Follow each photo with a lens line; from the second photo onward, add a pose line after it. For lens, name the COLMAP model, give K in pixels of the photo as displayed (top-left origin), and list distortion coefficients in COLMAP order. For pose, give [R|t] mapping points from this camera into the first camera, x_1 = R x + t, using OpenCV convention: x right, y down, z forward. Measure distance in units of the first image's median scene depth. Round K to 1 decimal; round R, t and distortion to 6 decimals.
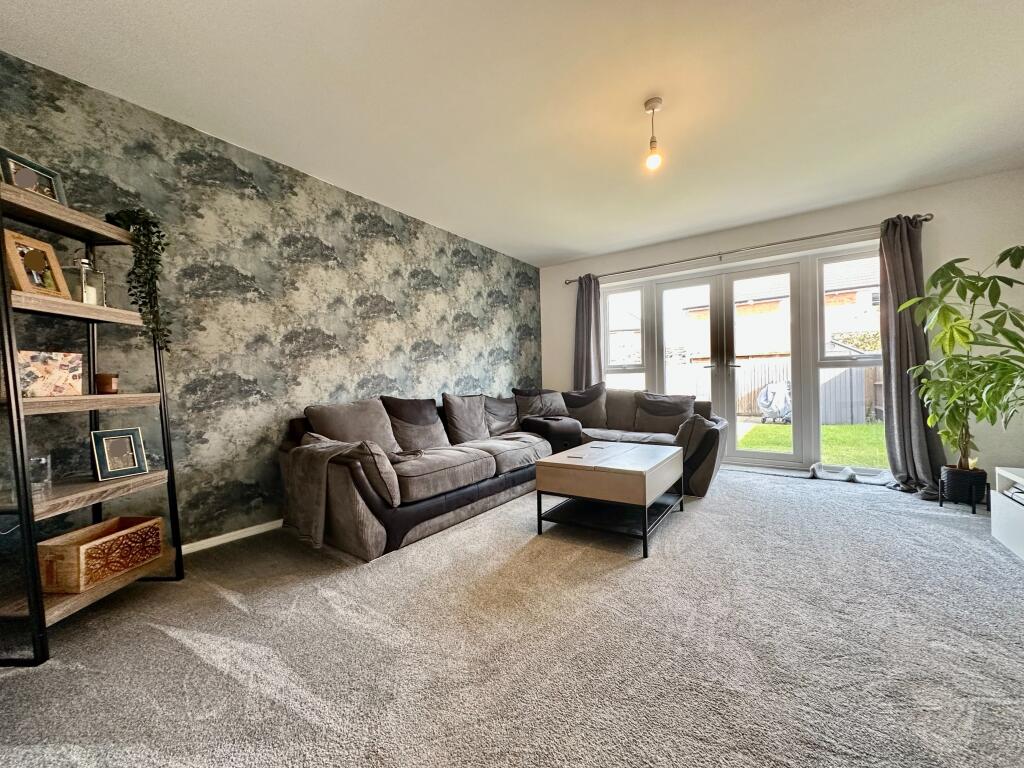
lens RADIAL K [[407.0, 0, 513.5], [0, 407.0, 382.6], [0, 0, 1]] dist [0.000360, 0.000053]
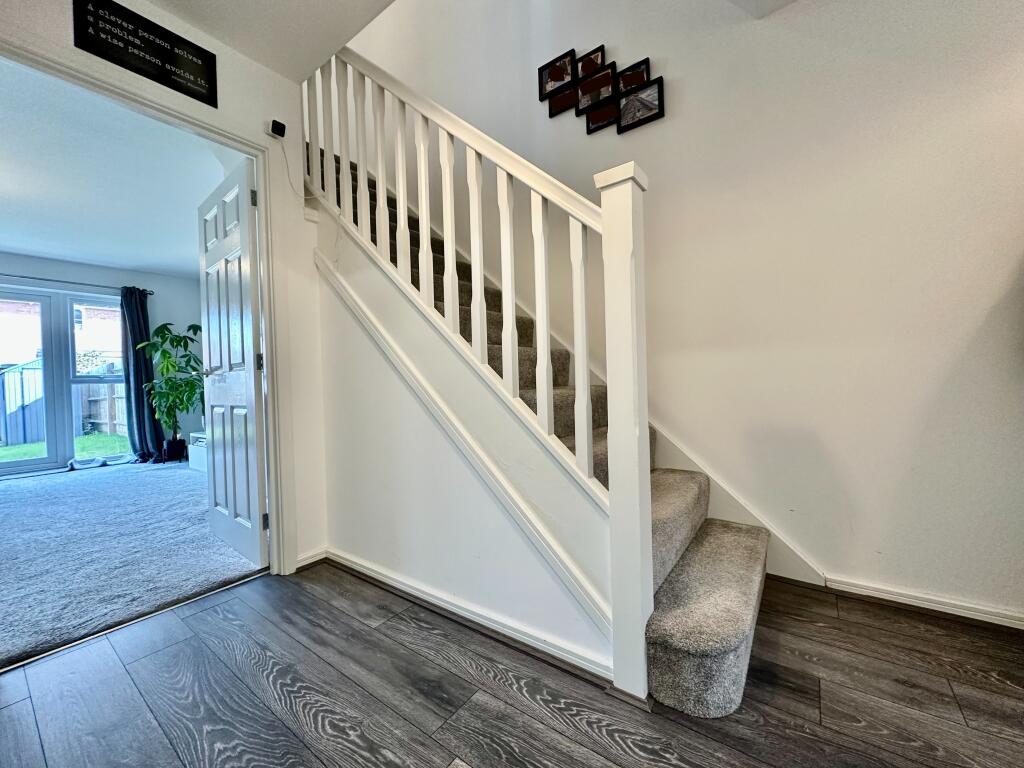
lens RADIAL K [[407.0, 0, 513.5], [0, 407.0, 381.8], [0, 0, 1]] dist [0.000360, 0.000053]
pose [[0.012282, 0.009586, 0.999879, -0.661804], [0.034151, 0.999367, -0.010001, 0.021269], [-0.999341, 0.034270, 0.011947, -0.515893]]
